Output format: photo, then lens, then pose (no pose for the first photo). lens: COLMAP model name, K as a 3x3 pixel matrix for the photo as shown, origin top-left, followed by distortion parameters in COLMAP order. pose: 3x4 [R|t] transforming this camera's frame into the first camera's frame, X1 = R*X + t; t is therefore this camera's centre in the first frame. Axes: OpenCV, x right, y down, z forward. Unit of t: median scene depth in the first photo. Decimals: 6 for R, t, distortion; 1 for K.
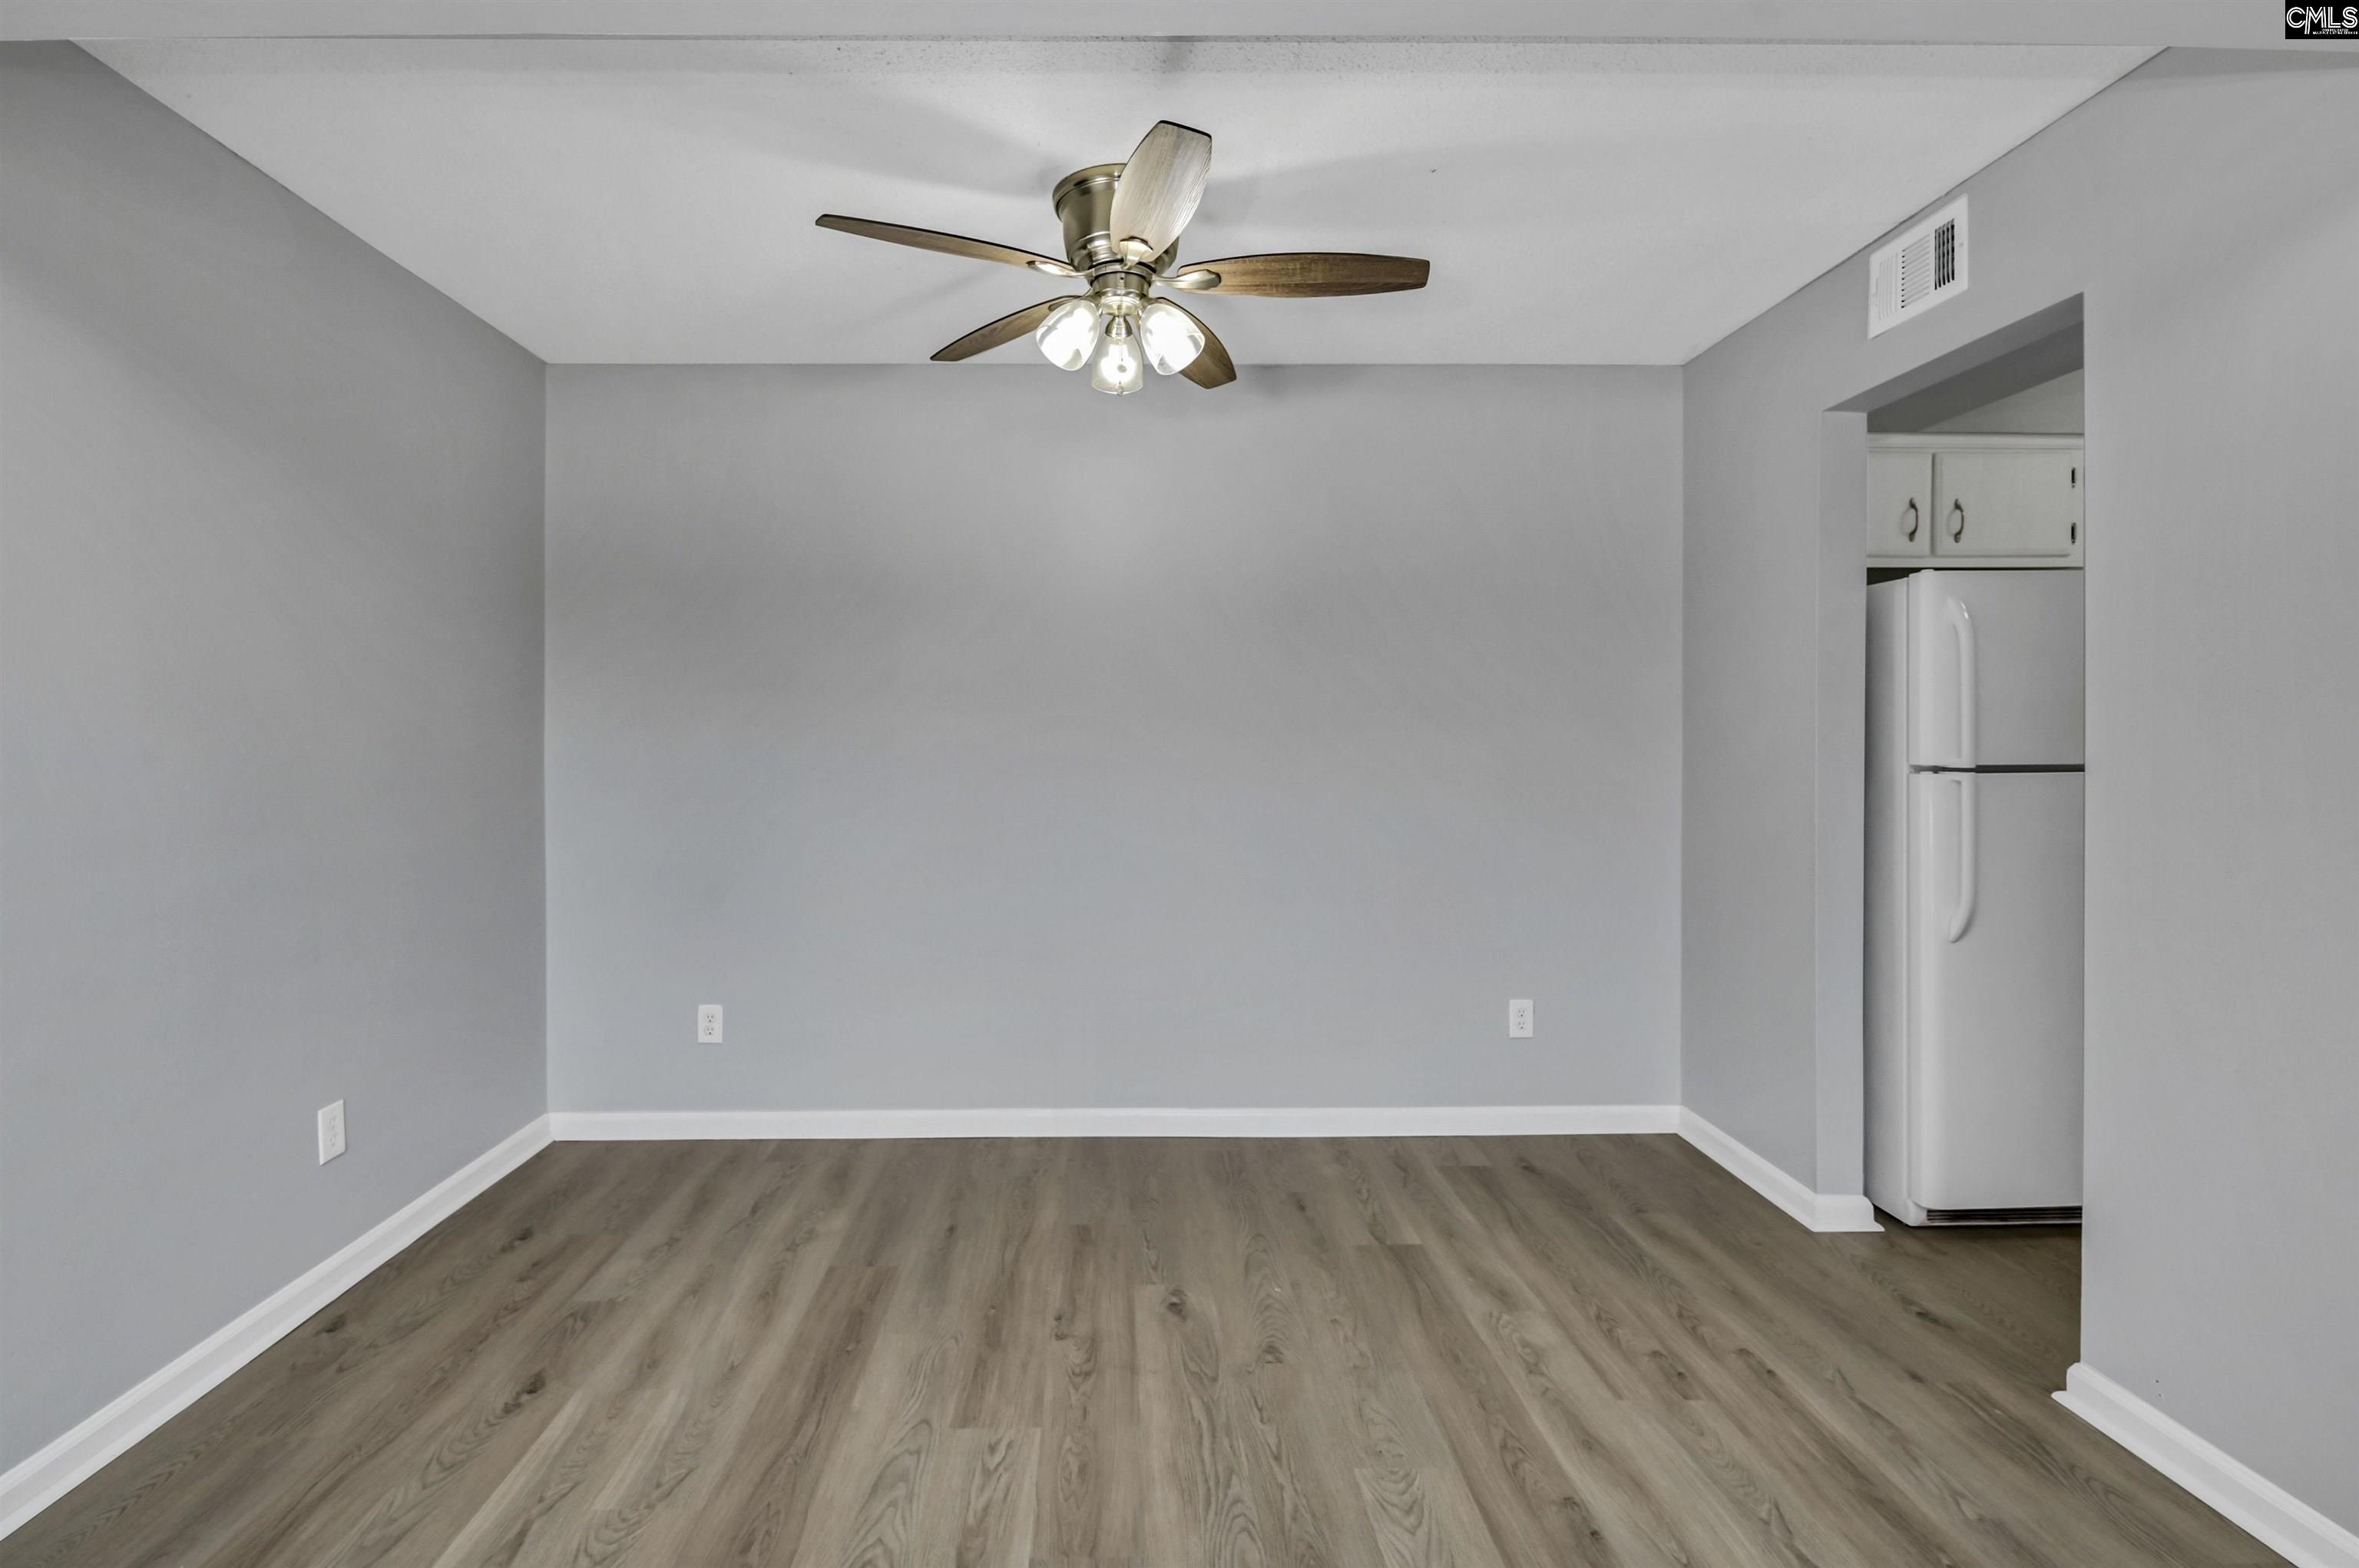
lens RADIAL K [[1172.9, 0, 1096.3], [0, 1172.9, 755.9], [0, 0, 1]] dist [0.002779, -0.009910]
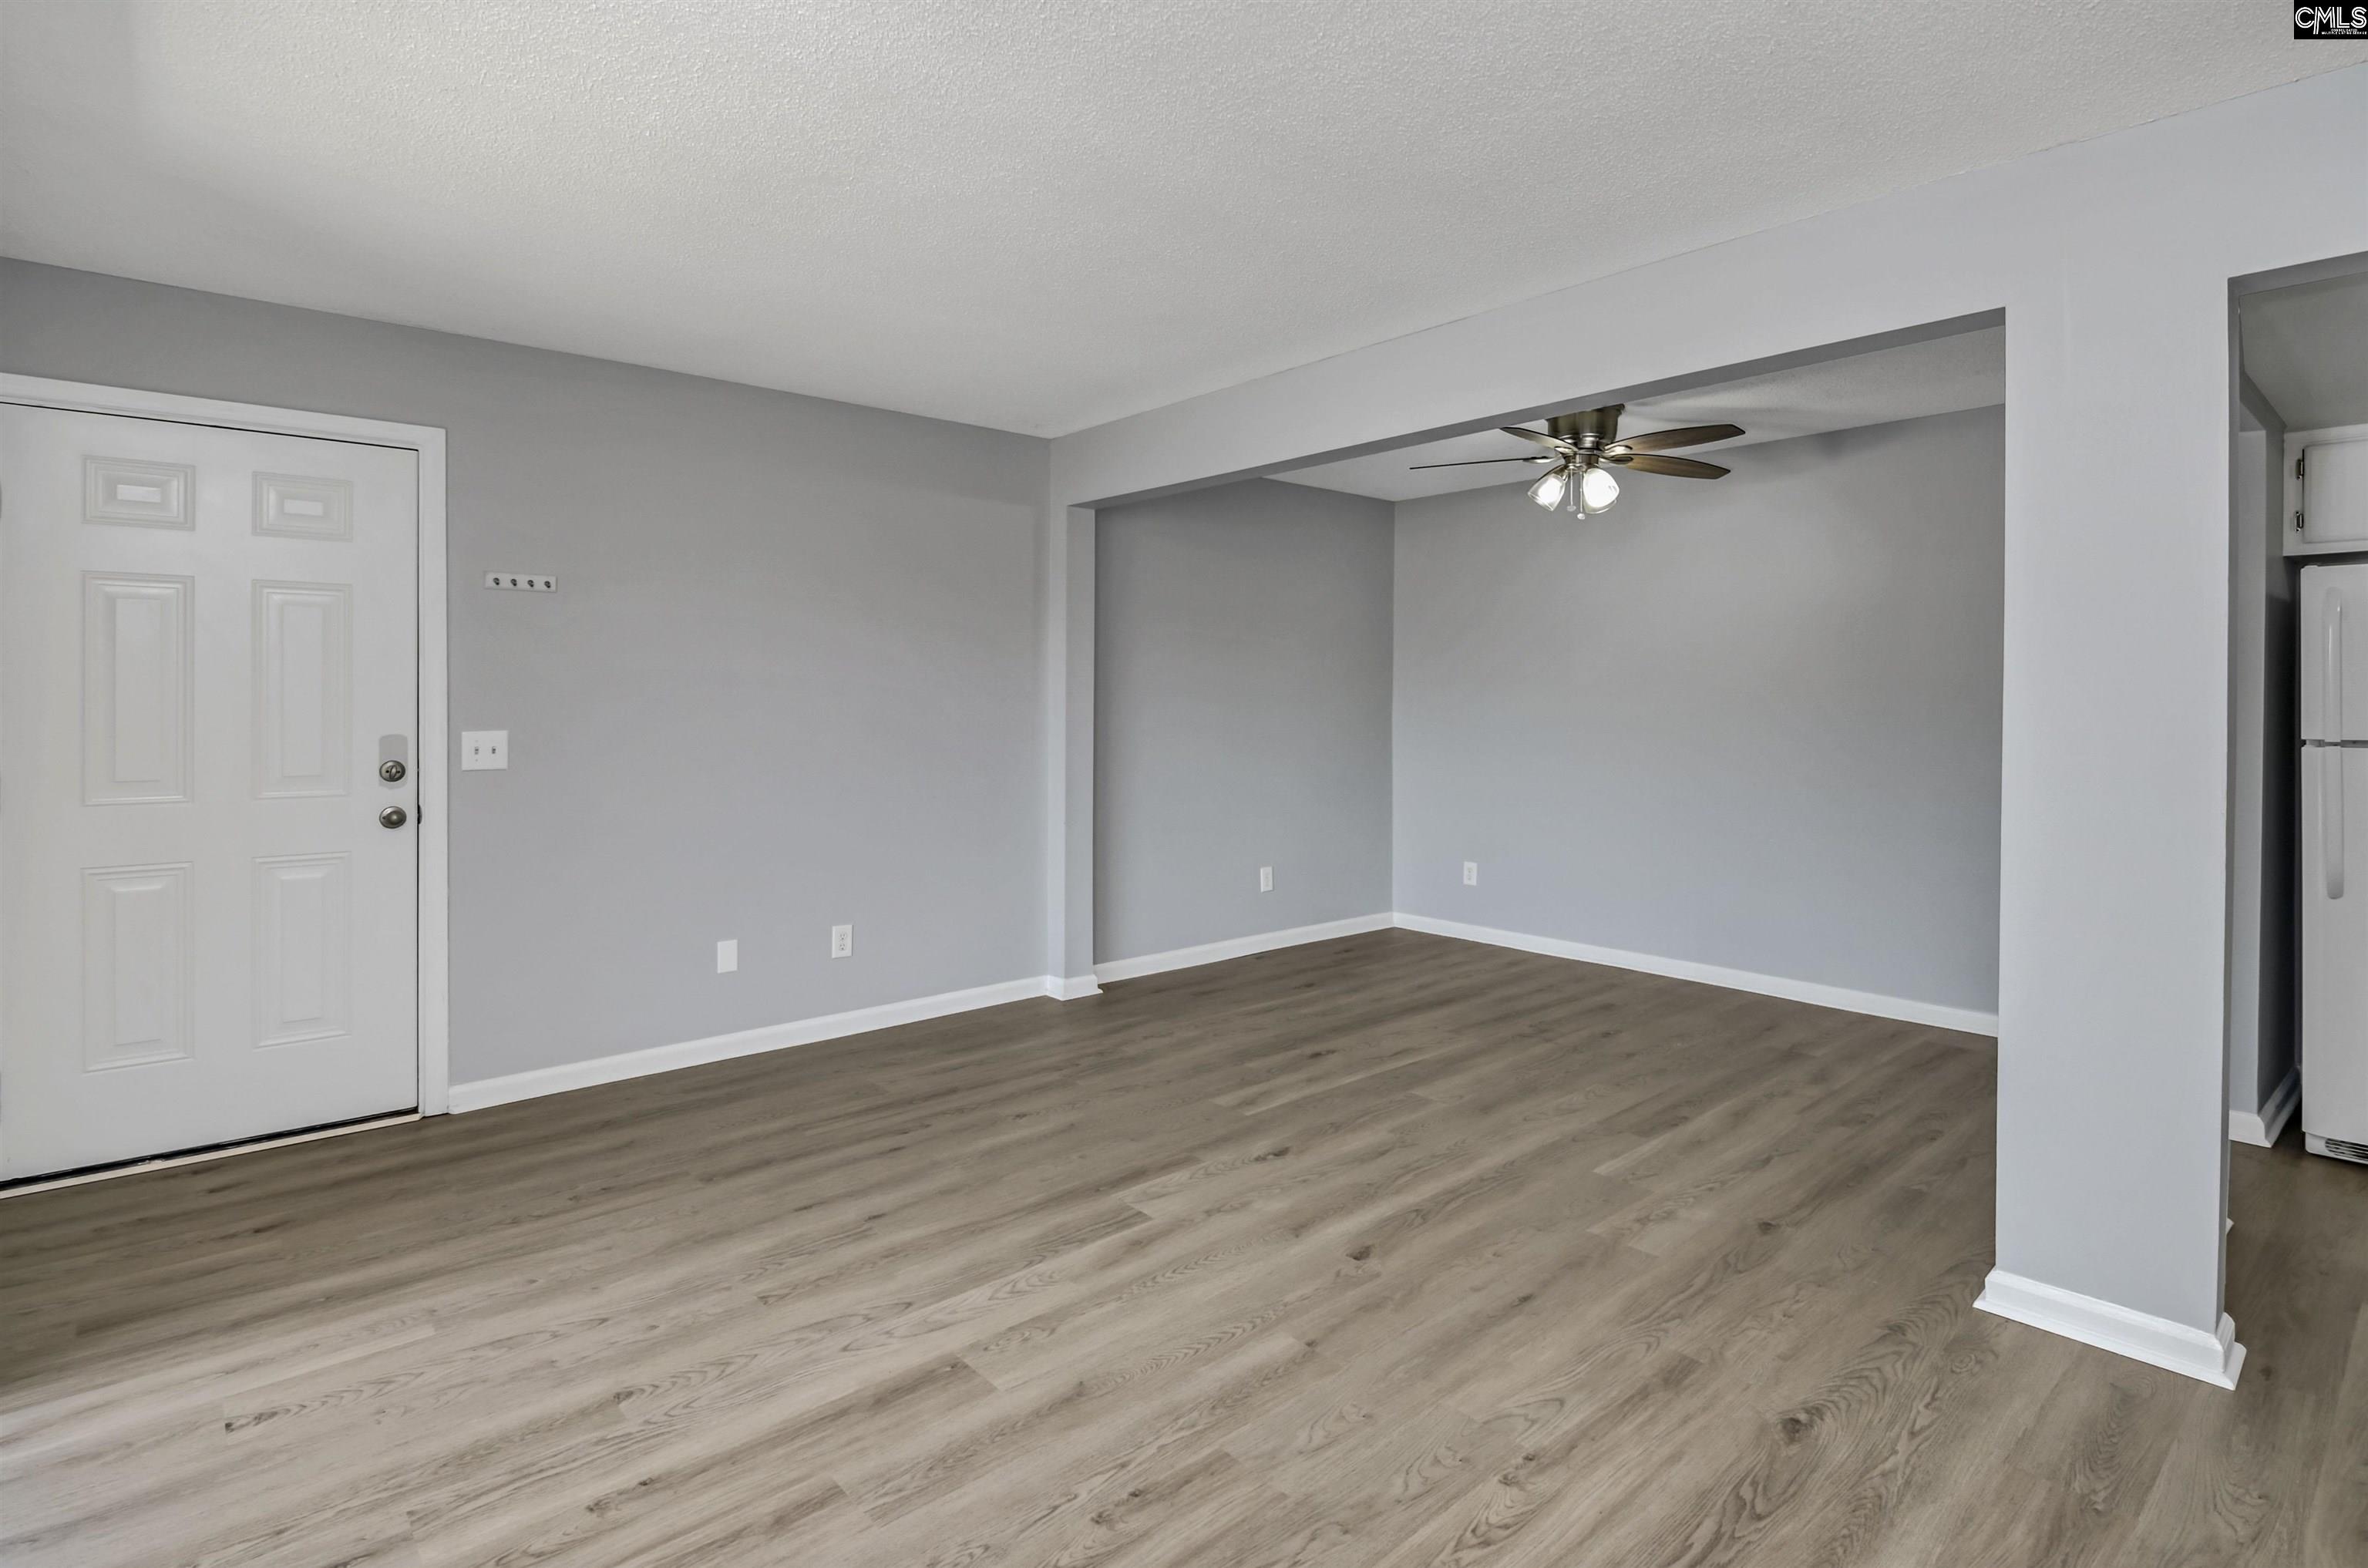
lens RADIAL K [[1153.9, 0, 1156.6], [0, 1153.9, 704.4], [0, 0, 1]] dist [0.002703, -0.009100]
pose [[0.648956, 0.005575, -0.760805, 0.924200], [-0.014135, 0.999889, -0.004730, -0.005029], [0.760694, 0.013824, 0.648963, -0.628540]]
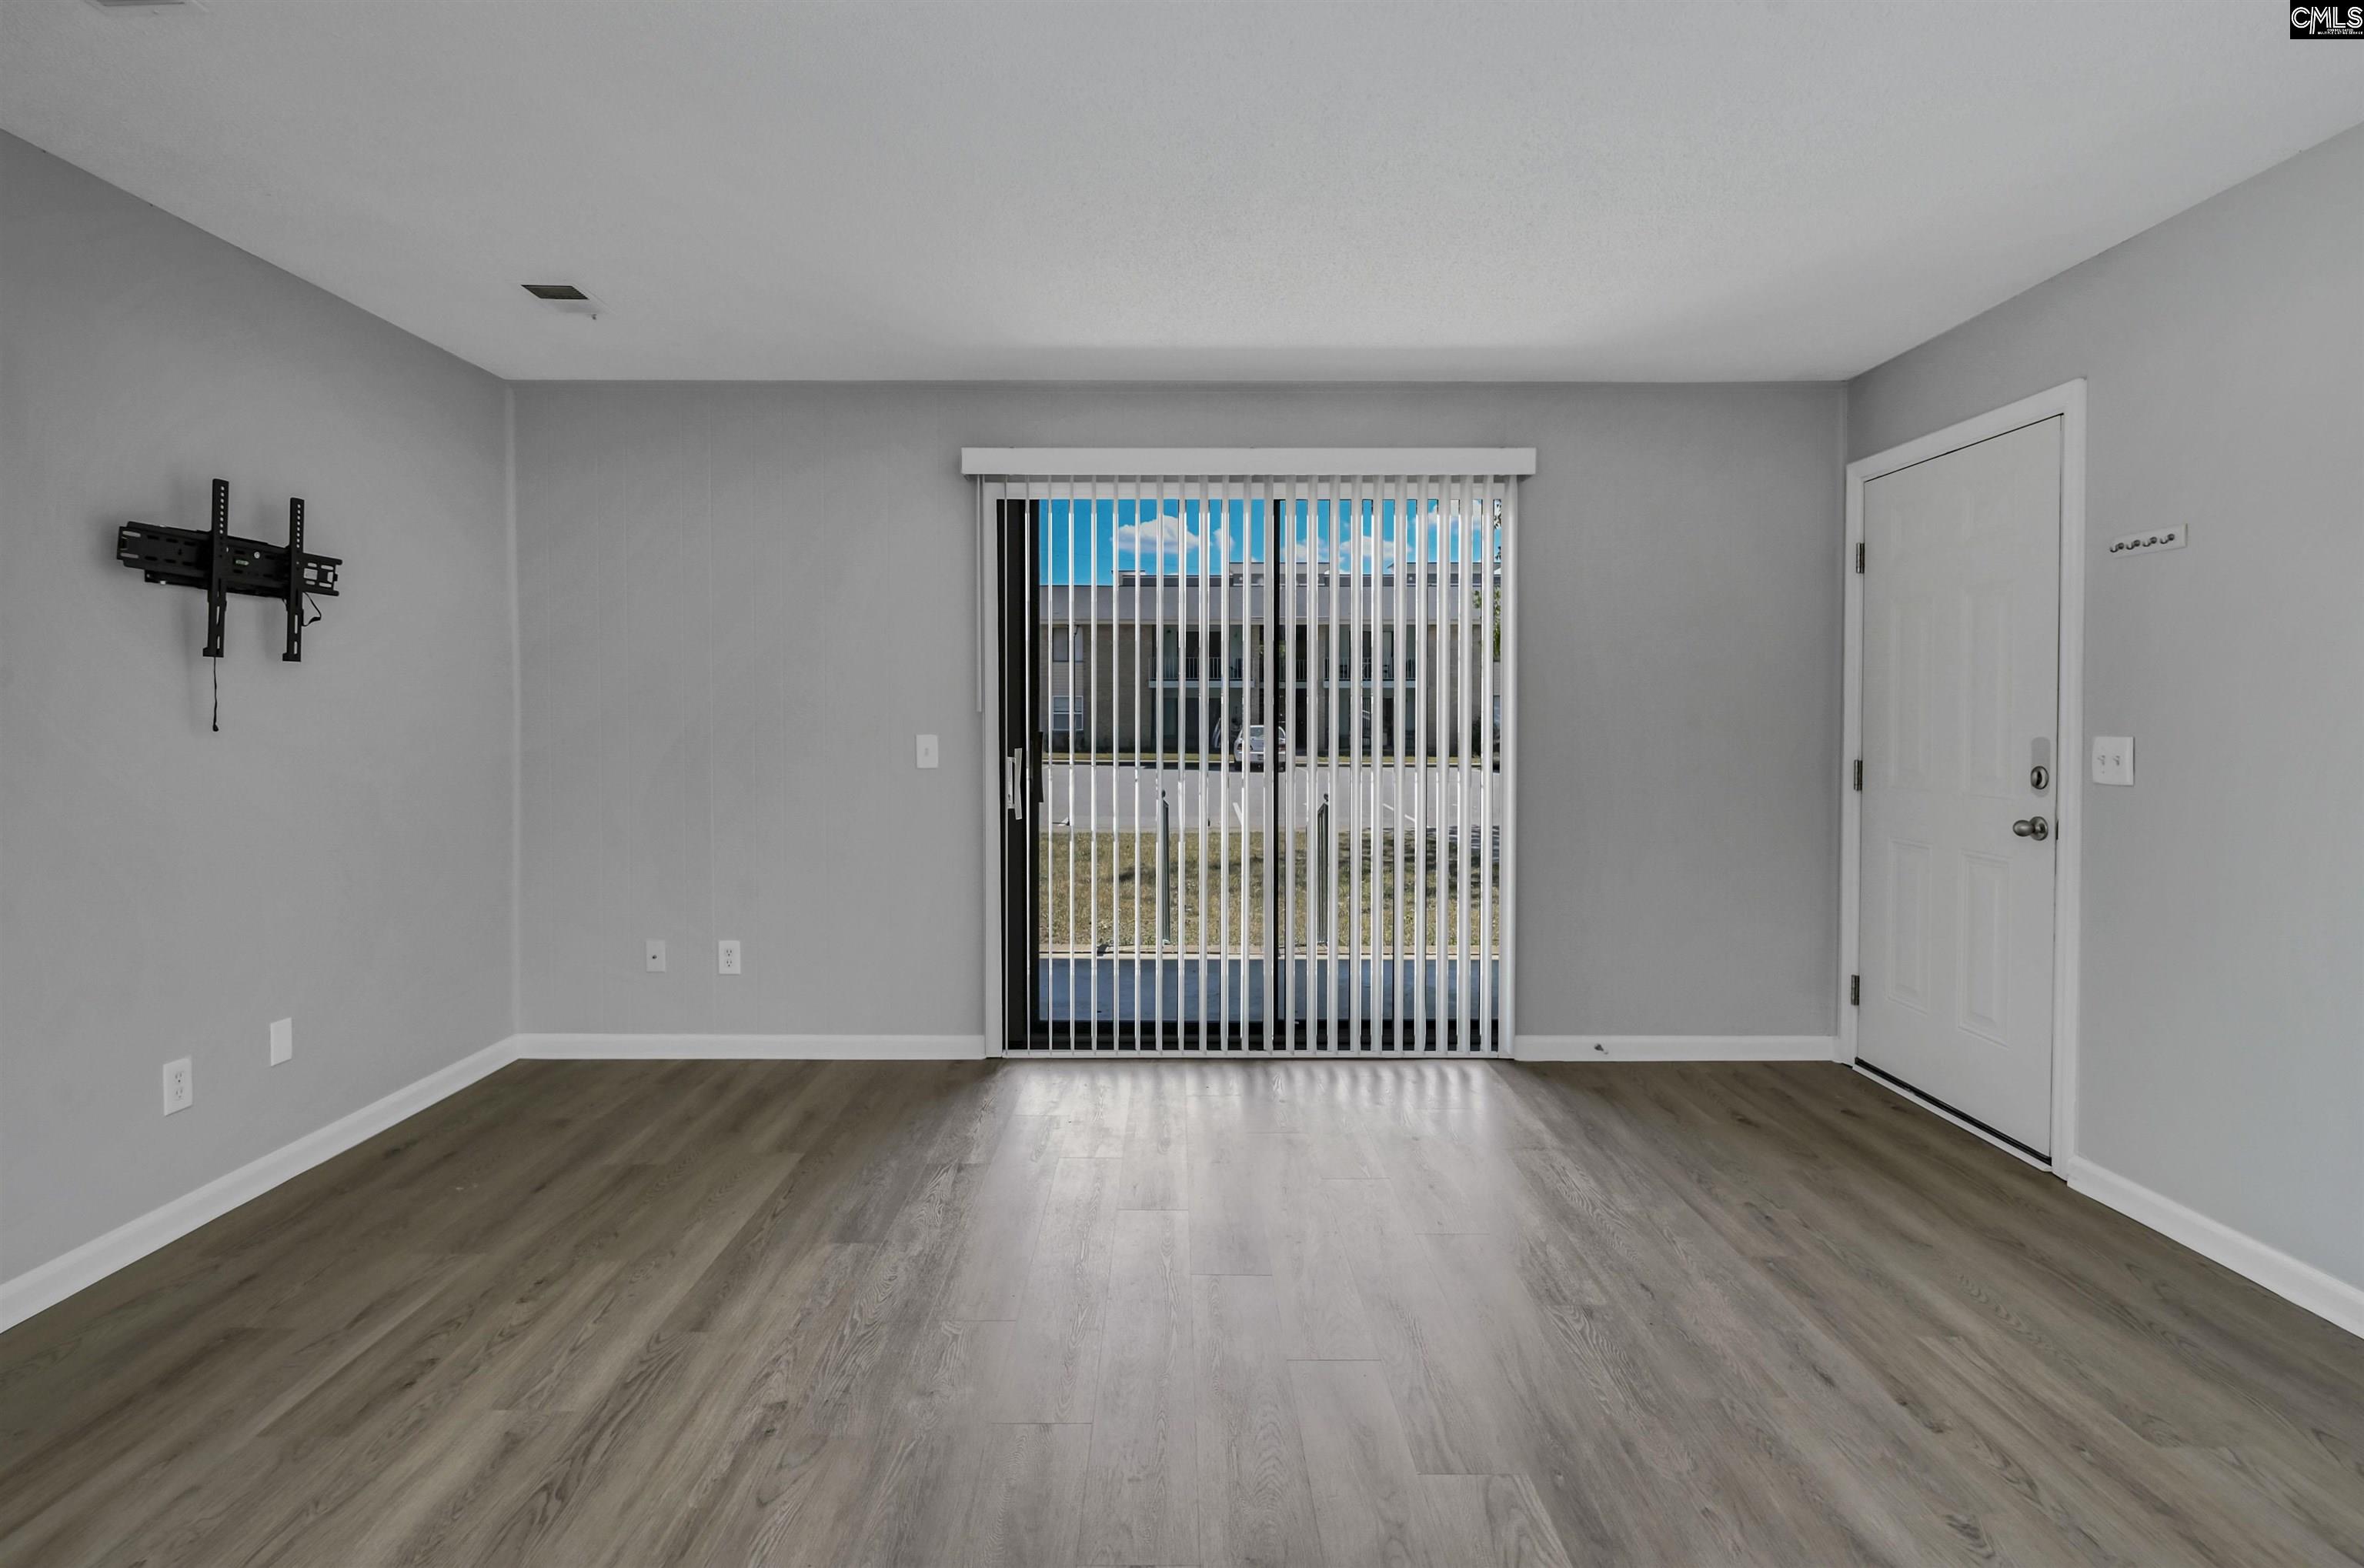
lens RADIAL K [[1168.4, 0, 1150.9], [0, 1168.4, 732.8], [0, 0, 1]] dist [-0.014383, -0.000252]
pose [[-0.999857, 0.004502, 0.016278, 0.248469], [0.004935, 0.999633, 0.026651, -0.005442], [-0.016153, 0.026728, -0.999512, 0.798090]]
